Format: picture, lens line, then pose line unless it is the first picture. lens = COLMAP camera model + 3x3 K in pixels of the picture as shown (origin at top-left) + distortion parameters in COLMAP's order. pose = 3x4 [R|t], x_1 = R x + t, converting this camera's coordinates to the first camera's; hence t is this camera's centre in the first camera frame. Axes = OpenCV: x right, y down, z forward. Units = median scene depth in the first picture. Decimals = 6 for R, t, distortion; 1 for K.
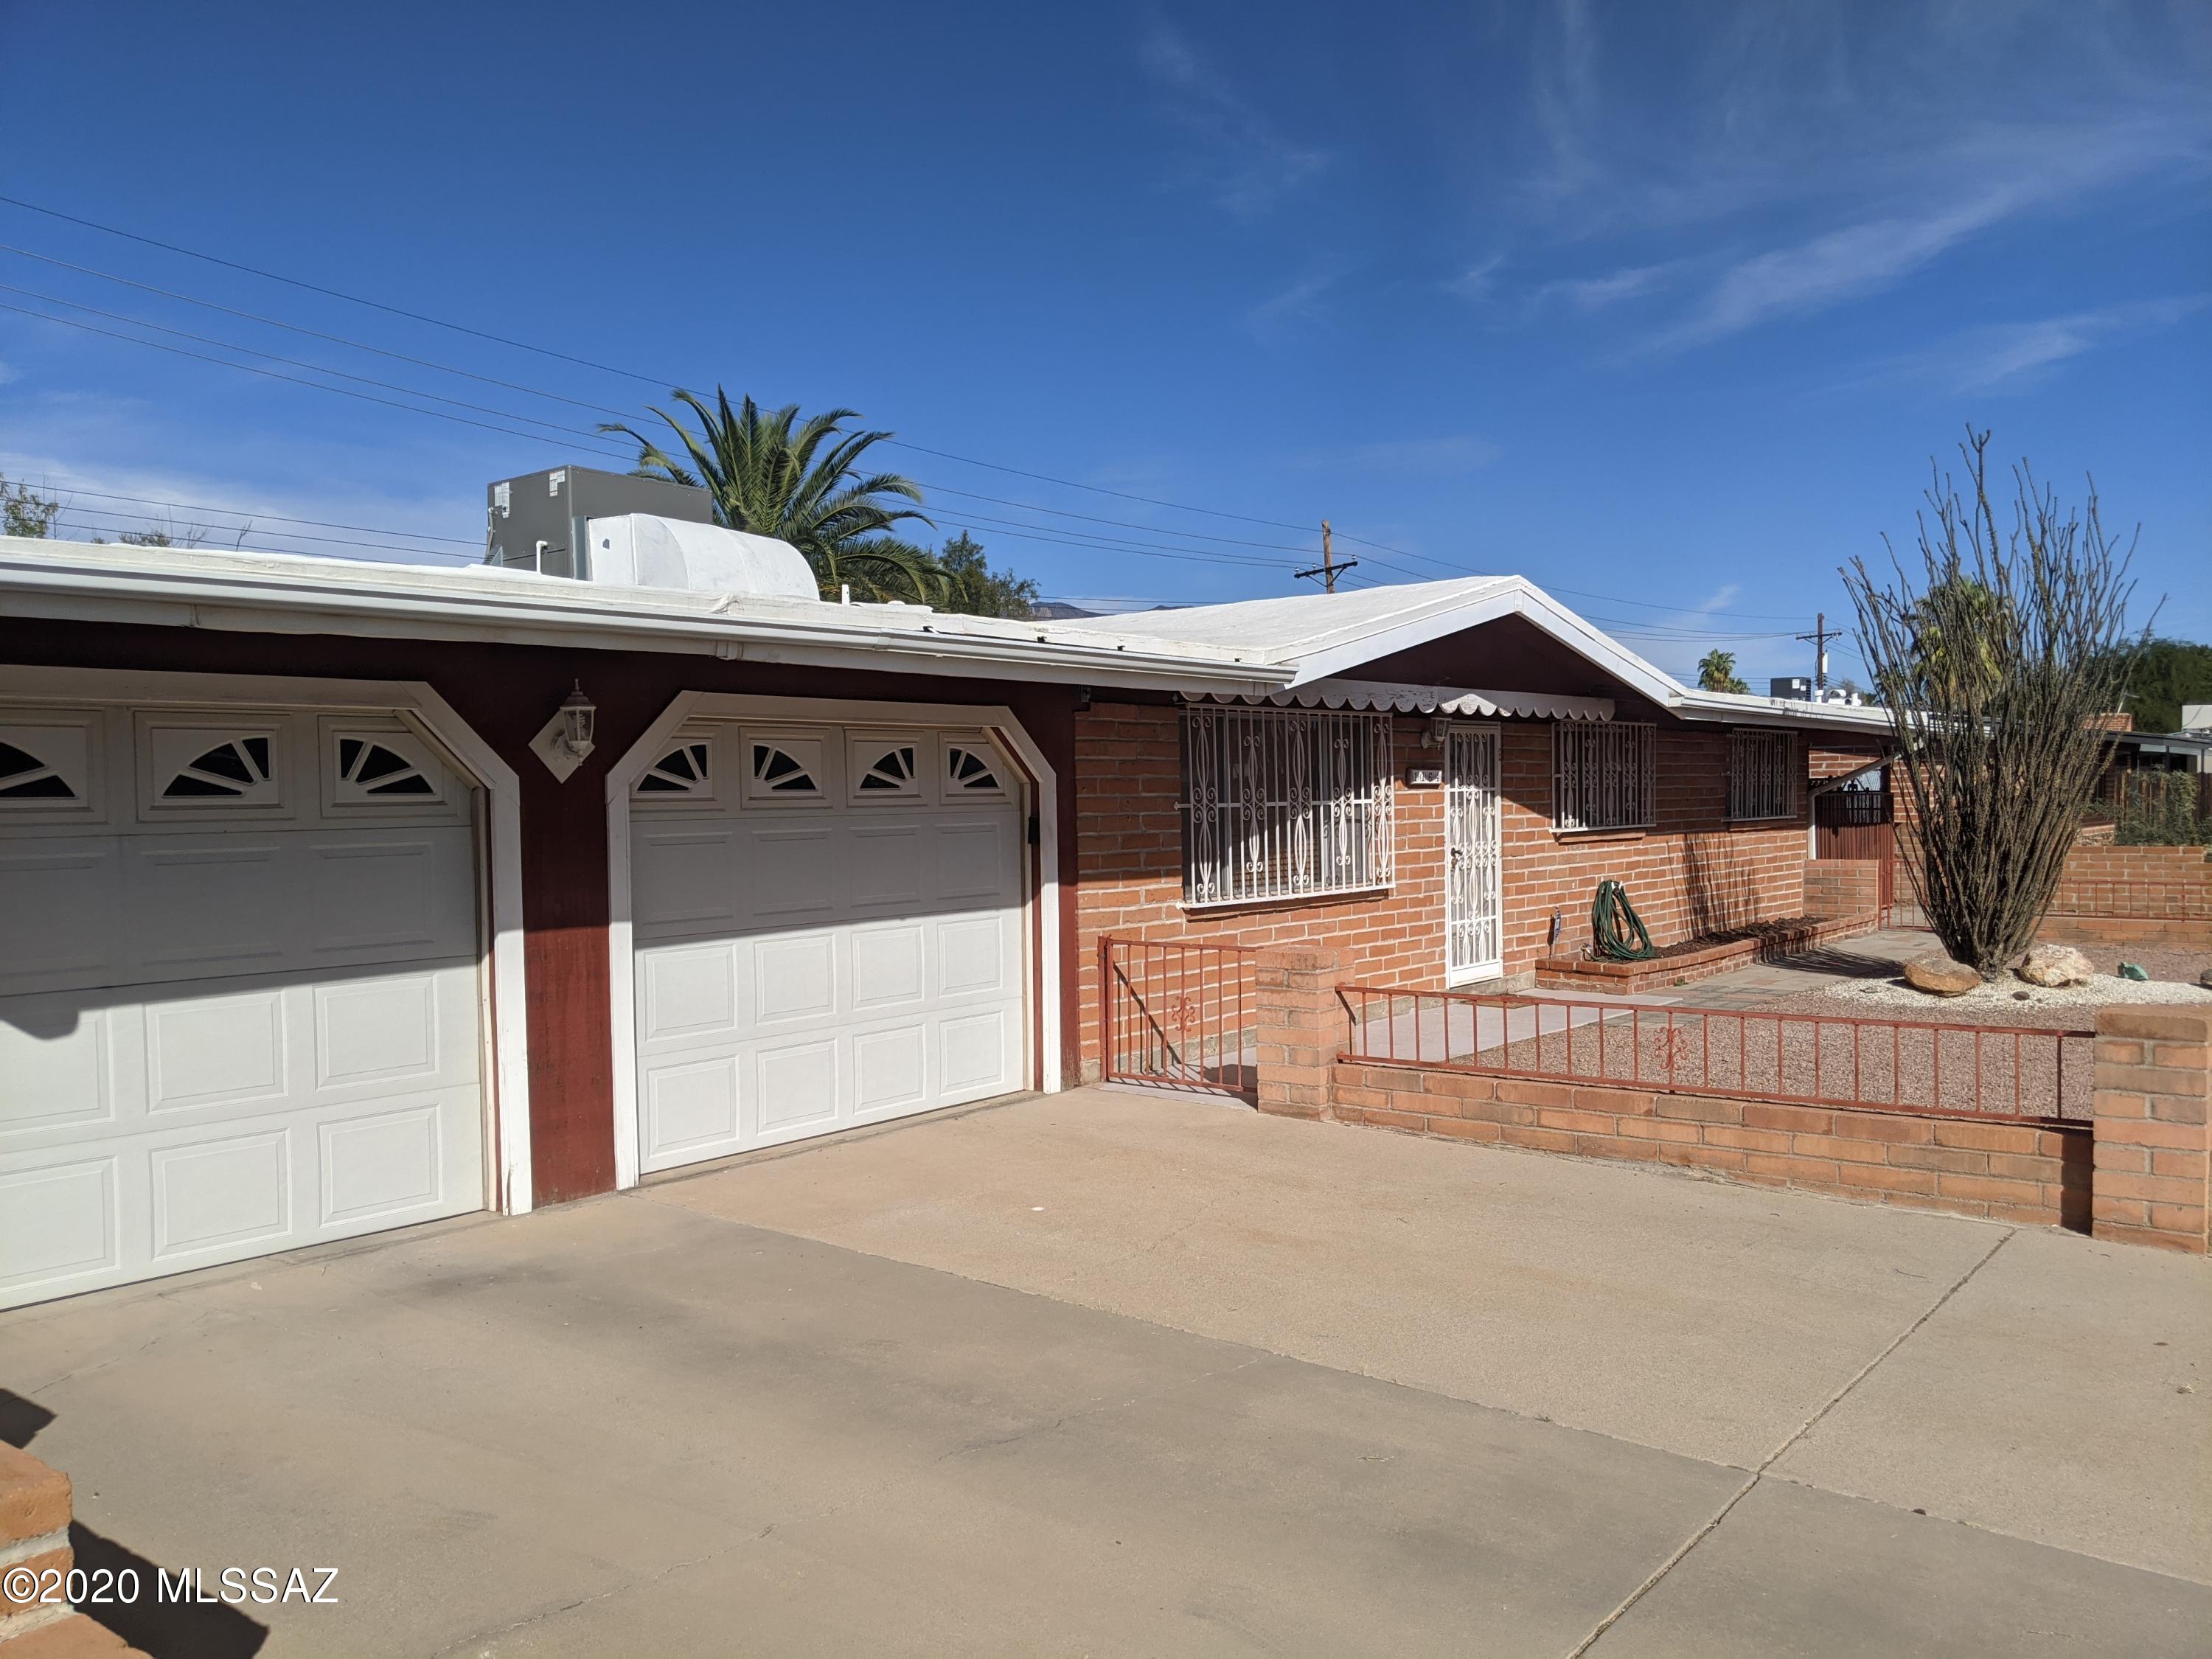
lens RADIAL K [[1765.6, 0, 1106.1], [0, 1765.6, 834.4], [0, 0, 1]] dist [0.052732, -0.010912]
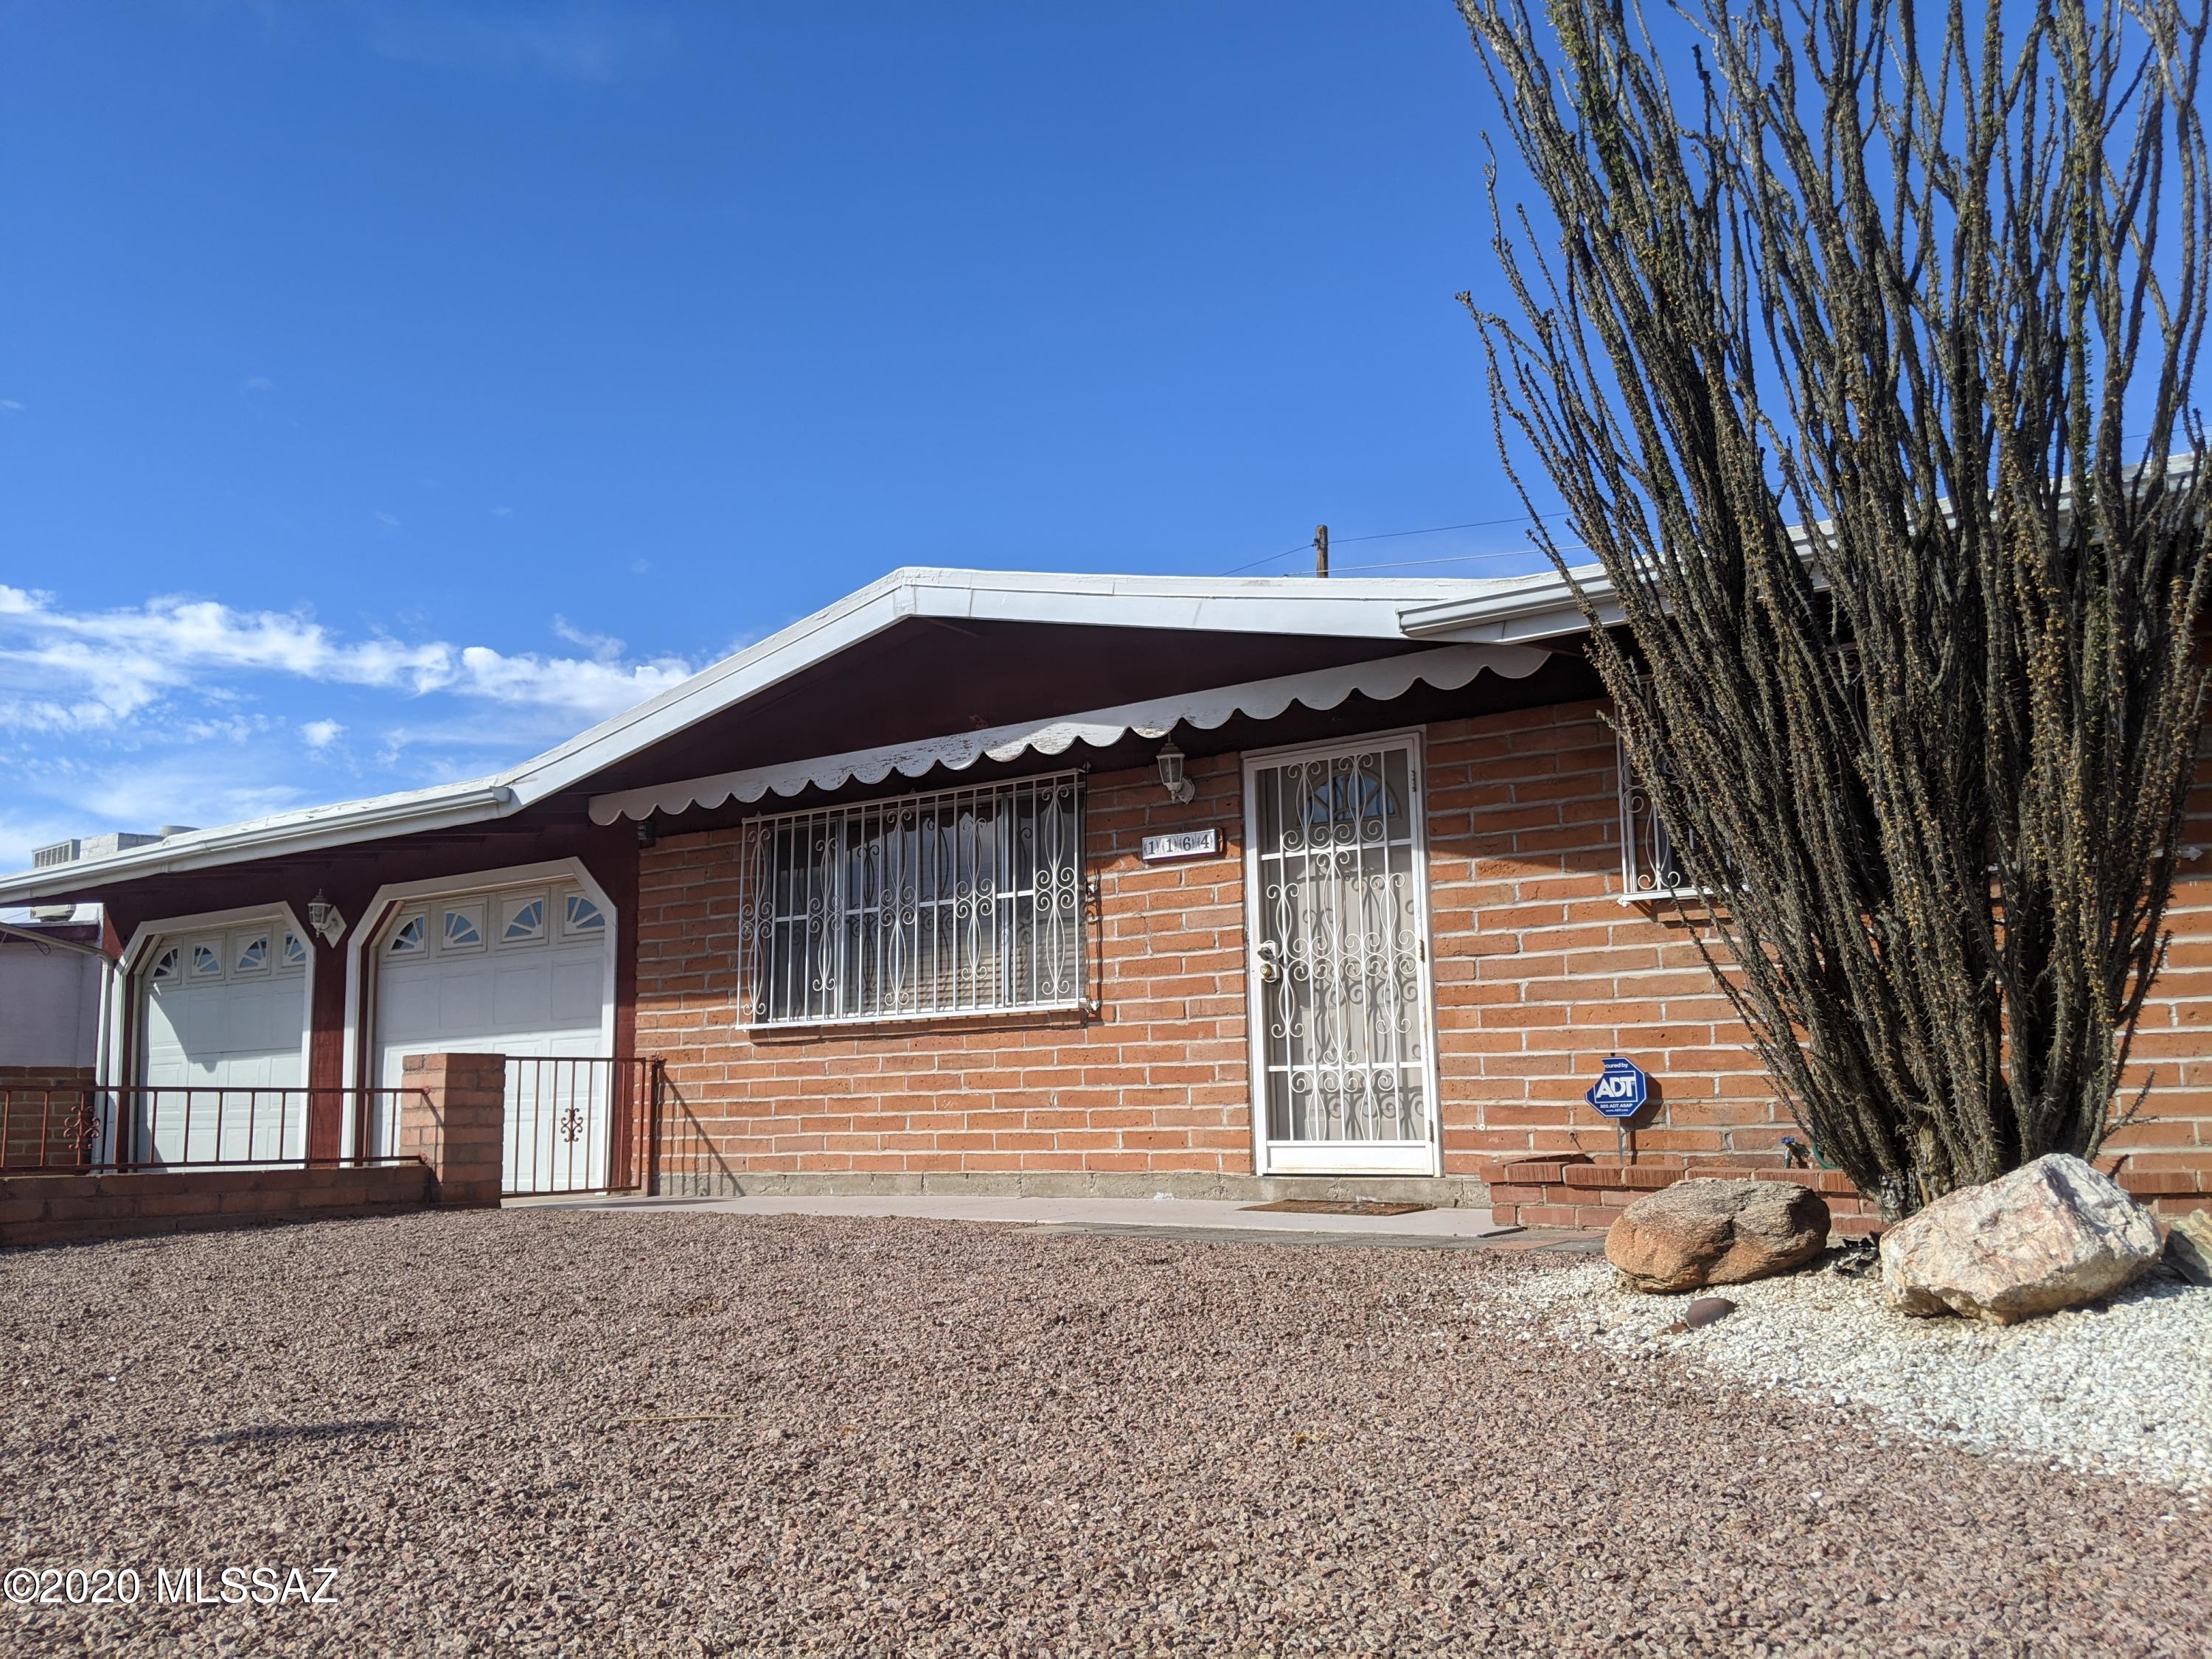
lens RADIAL K [[1765.6, 0, 1107.1], [0, 1765.6, 829.2], [0, 0, 1]] dist [0.052732, -0.010912]
pose [[0.068354, -0.144090, -0.987201, 0.940599], [-0.006021, 0.989438, -0.144834, 0.065996], [0.997643, 0.015844, 0.066764, 1.036637]]
